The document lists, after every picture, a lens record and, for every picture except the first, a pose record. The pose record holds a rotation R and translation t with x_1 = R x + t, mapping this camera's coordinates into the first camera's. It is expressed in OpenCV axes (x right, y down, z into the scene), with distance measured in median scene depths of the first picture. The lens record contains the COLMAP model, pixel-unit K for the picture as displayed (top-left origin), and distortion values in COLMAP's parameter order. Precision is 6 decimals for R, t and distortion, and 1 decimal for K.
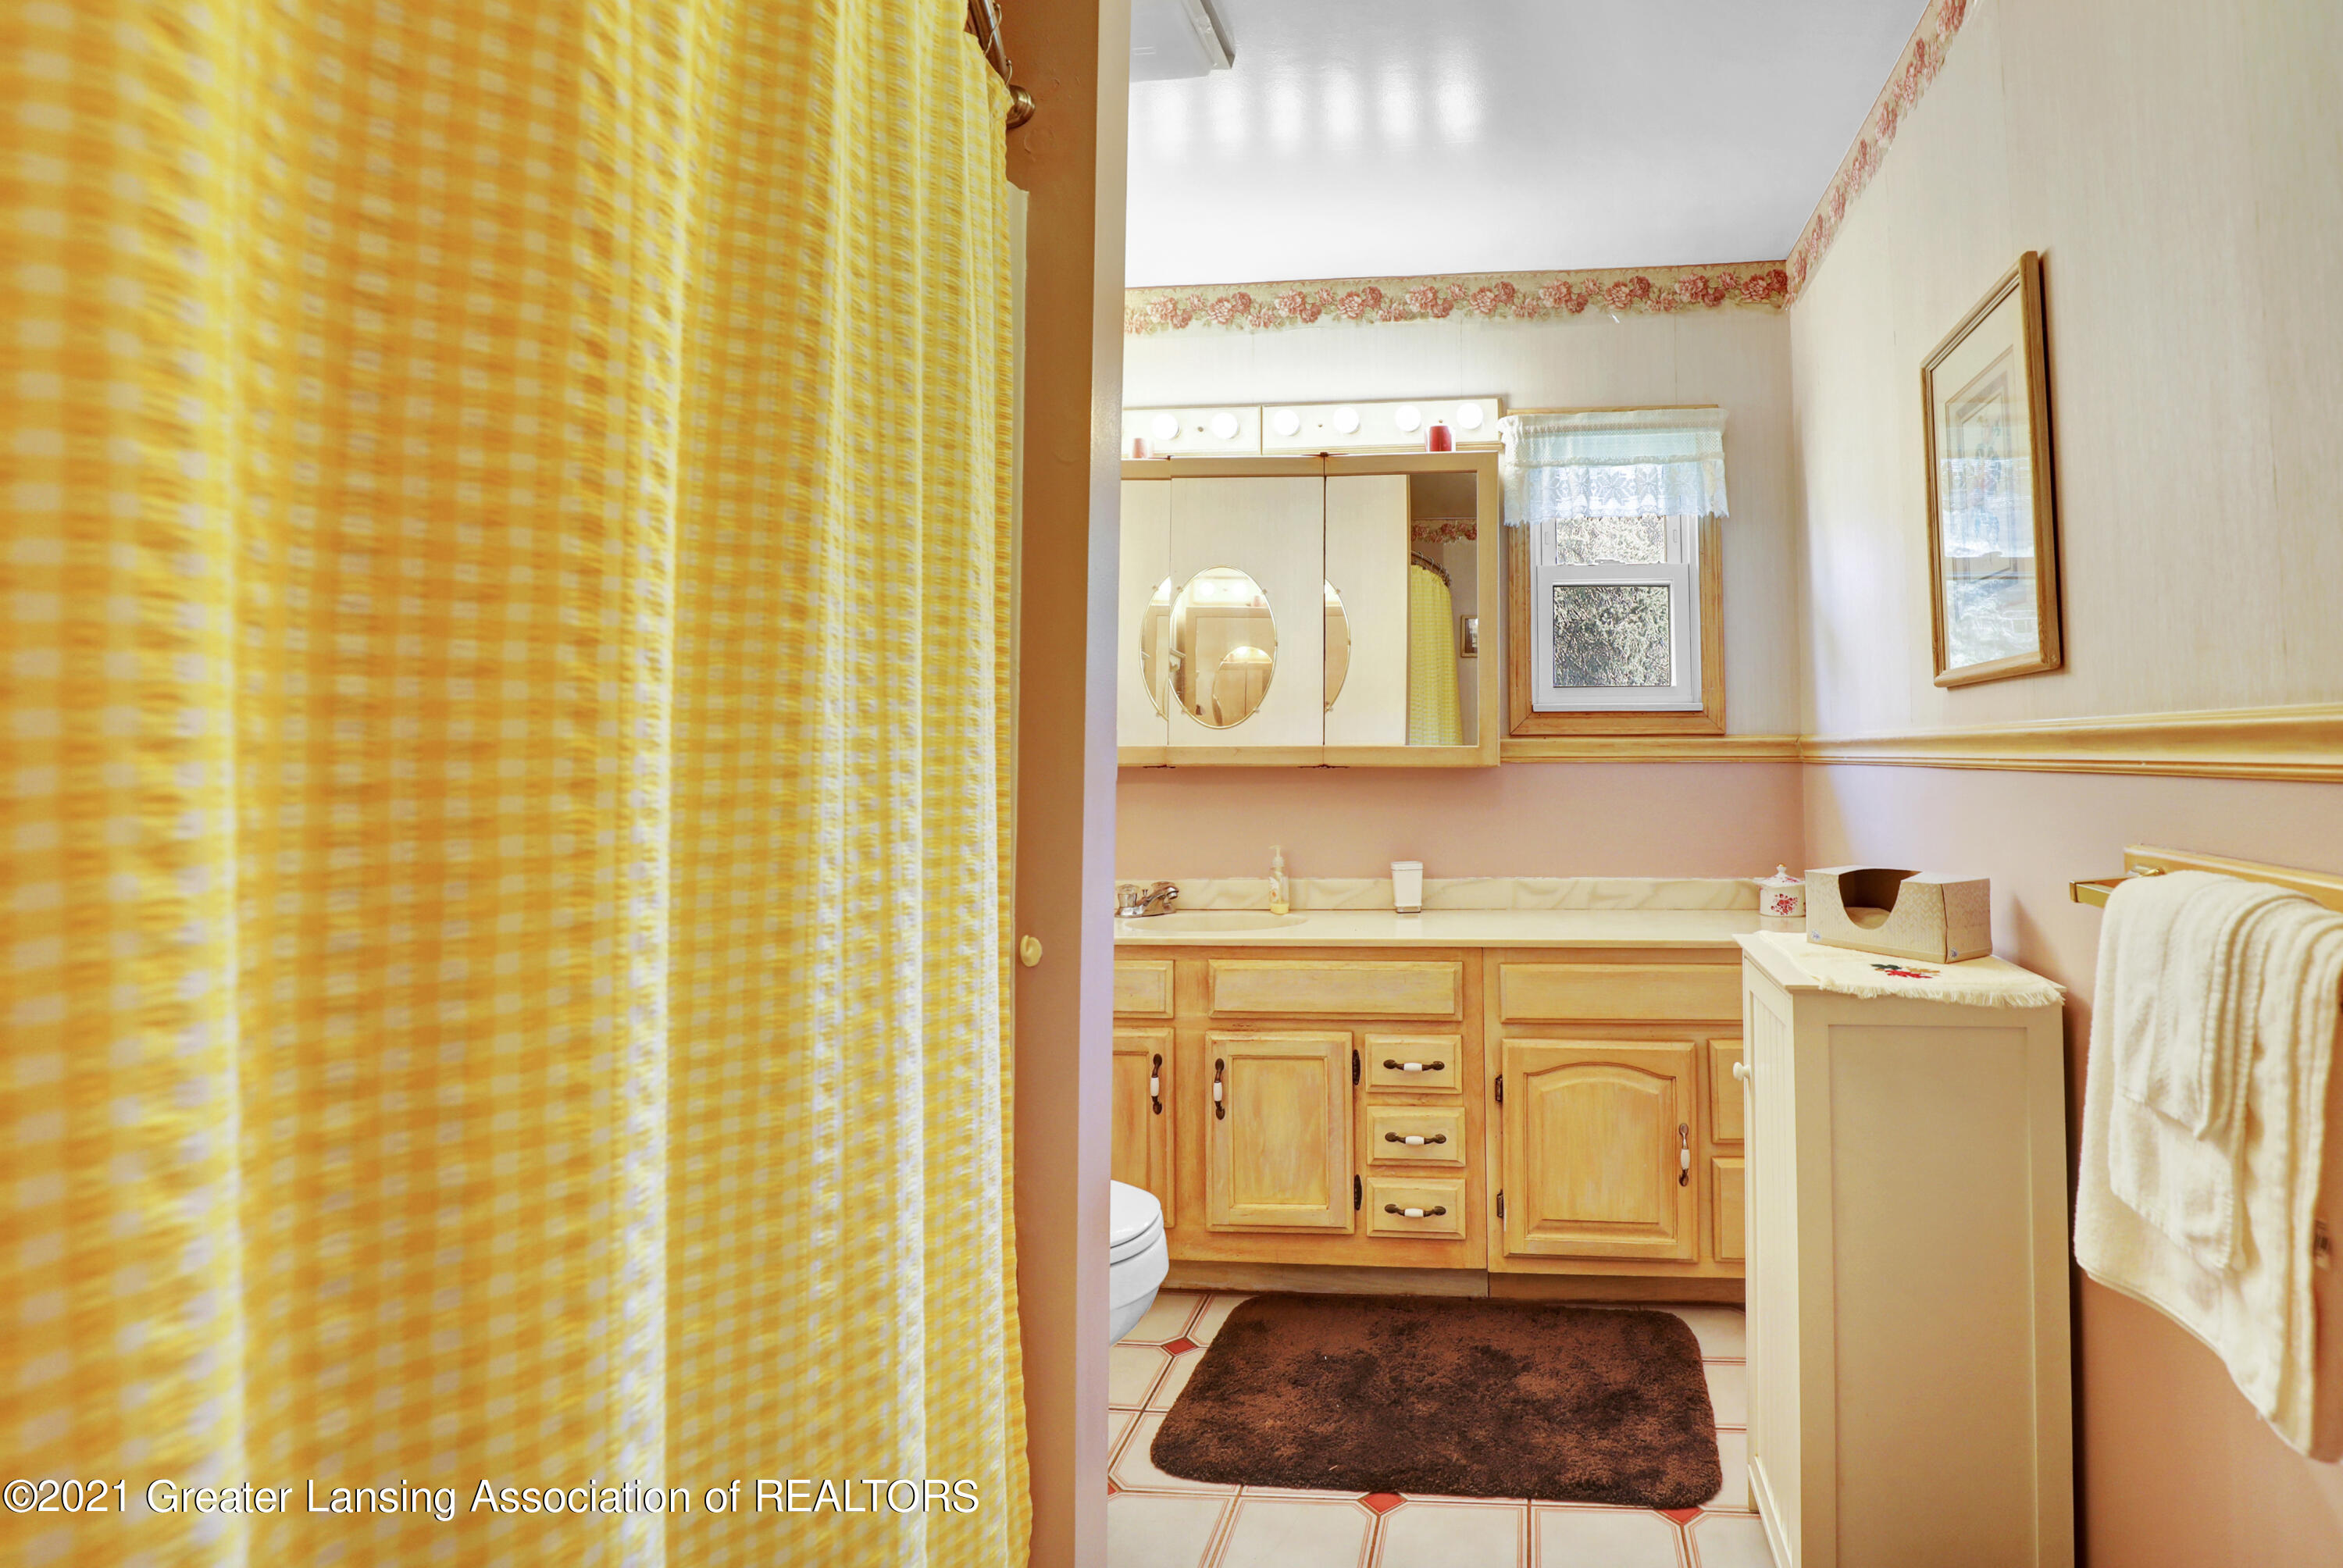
lens RADIAL K [[1081.9, 0, 1171.5], [0, 1081.9, 784.0], [0, 0, 1]] dist [0.000518, -0.000031]
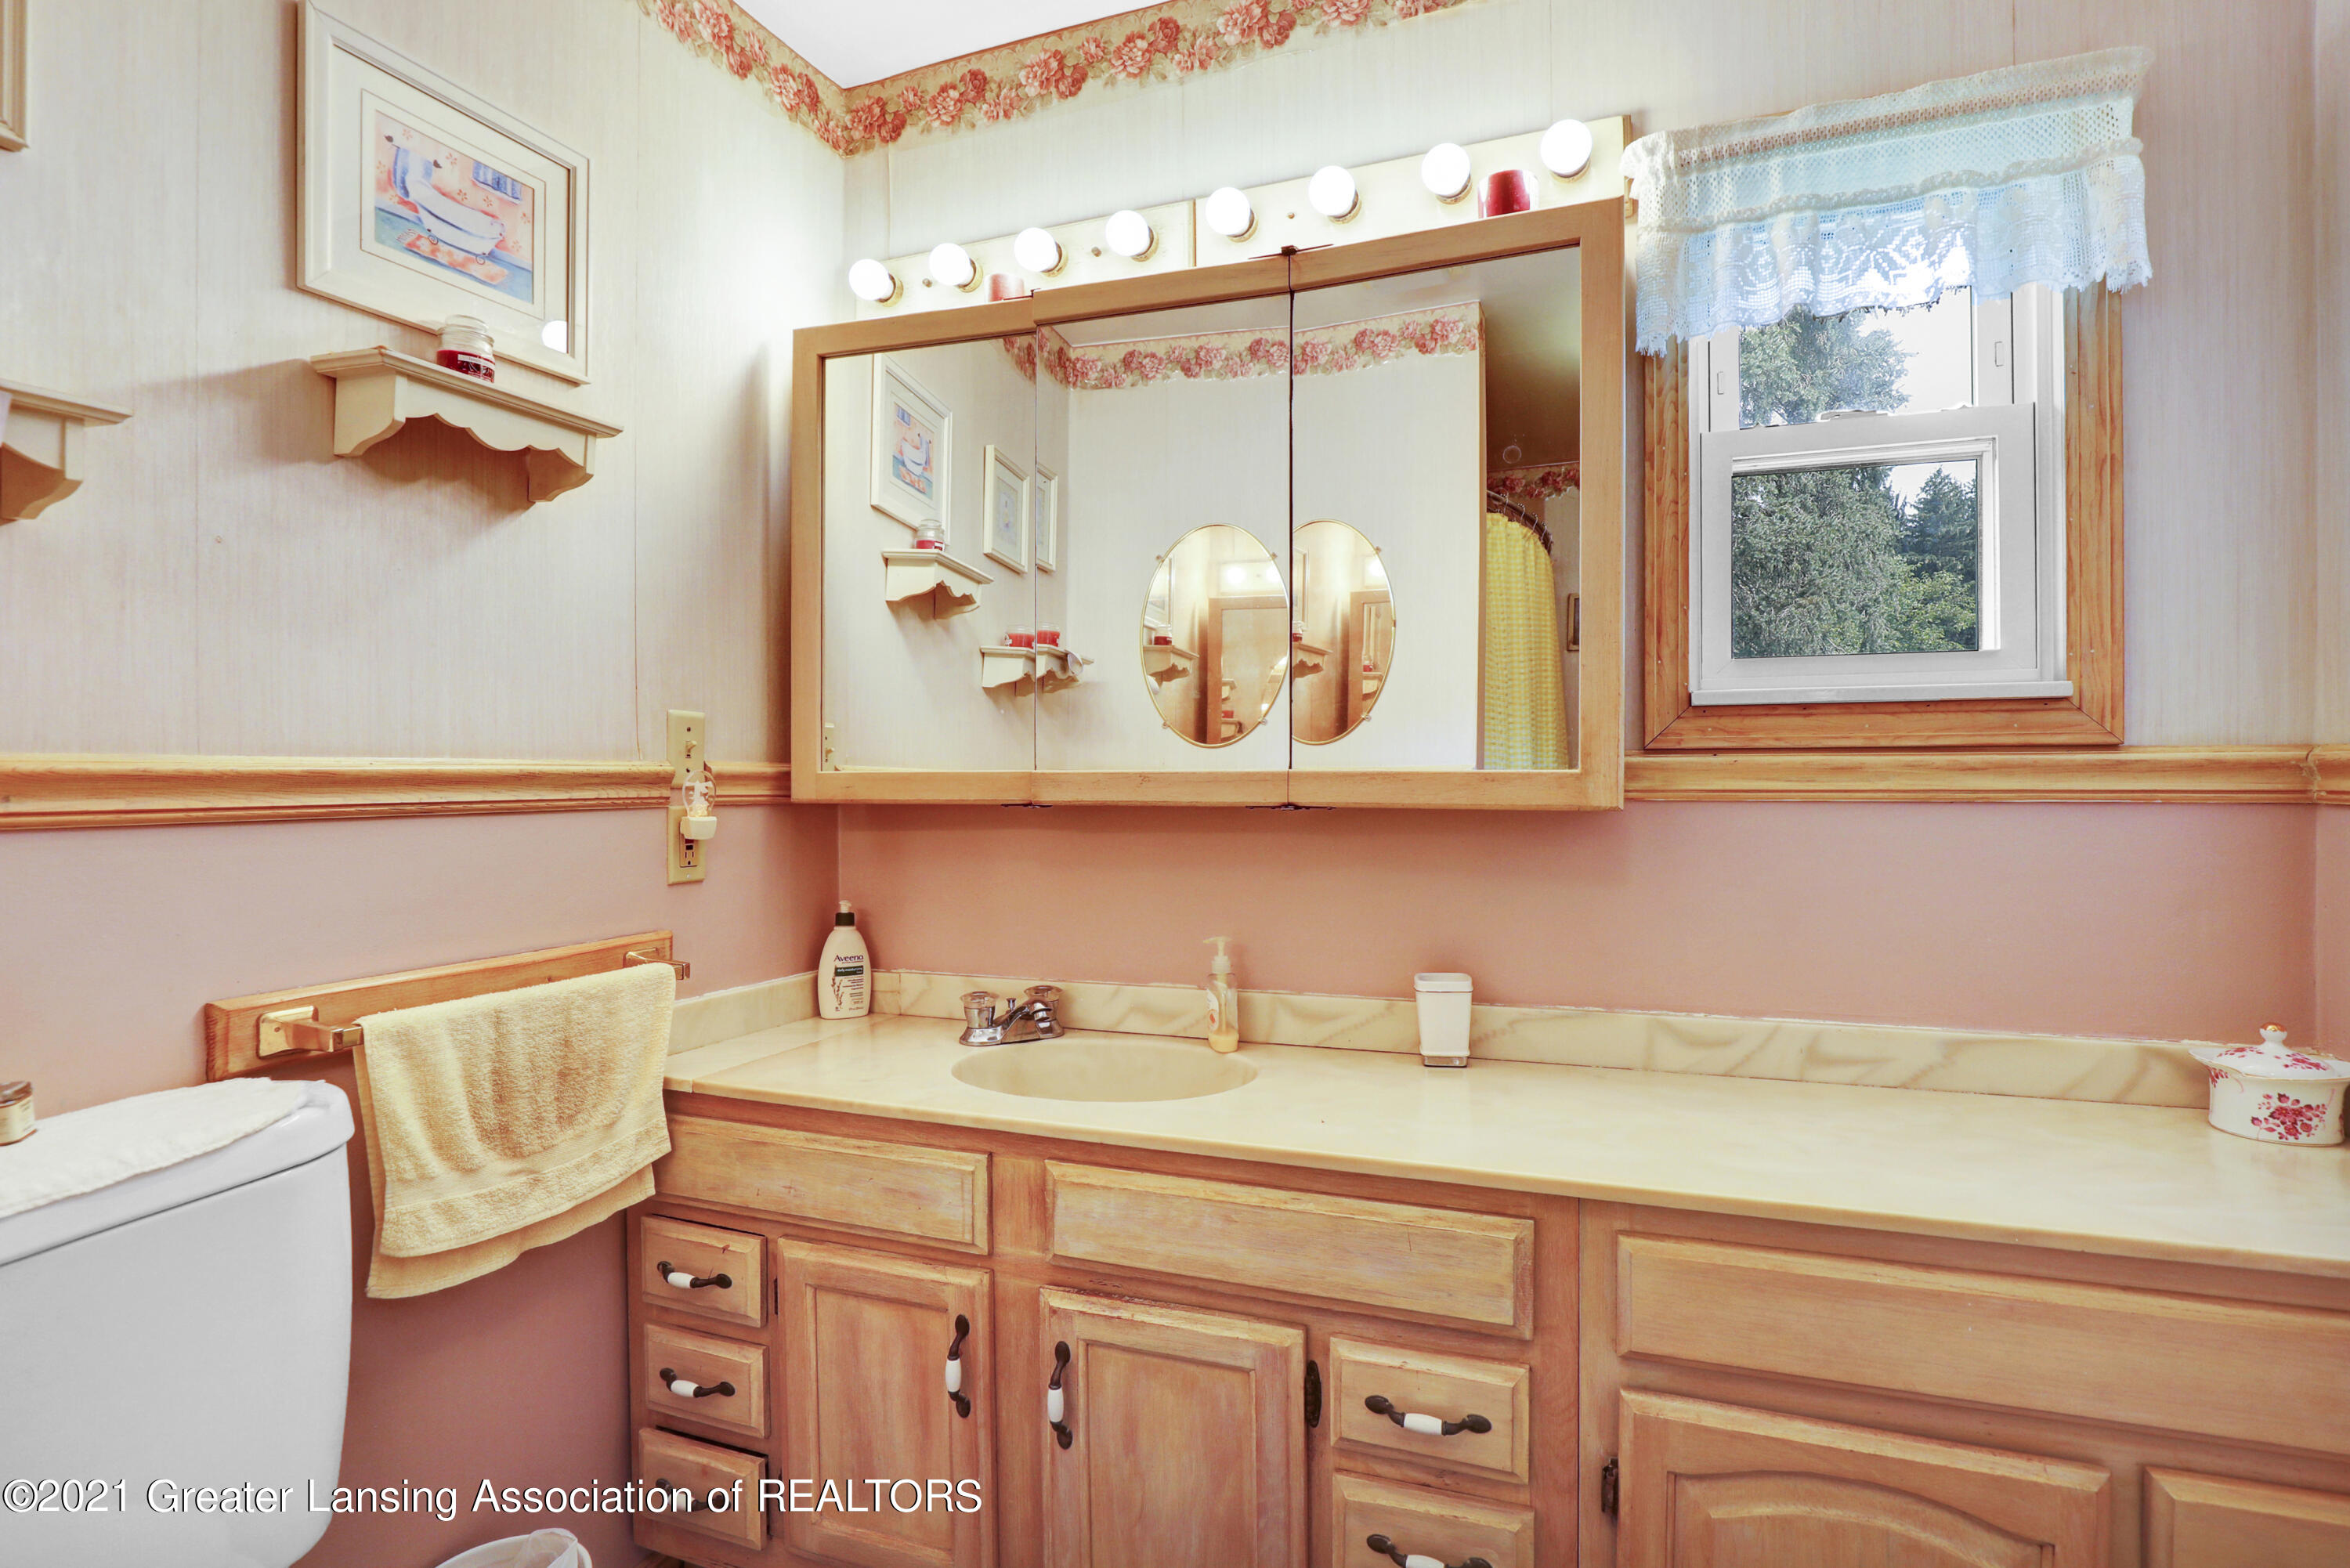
lens RADIAL K [[840.3, 0, 1173.1], [0, 840.3, 809.4], [0, 0, 1]] dist [-0.013027, 0.000303]
pose [[0.980984, 0.006444, -0.193983, 0.168386], [-0.003521, 0.999875, 0.015407, -0.021551], [0.194058, -0.014431, 0.980884, 0.560525]]
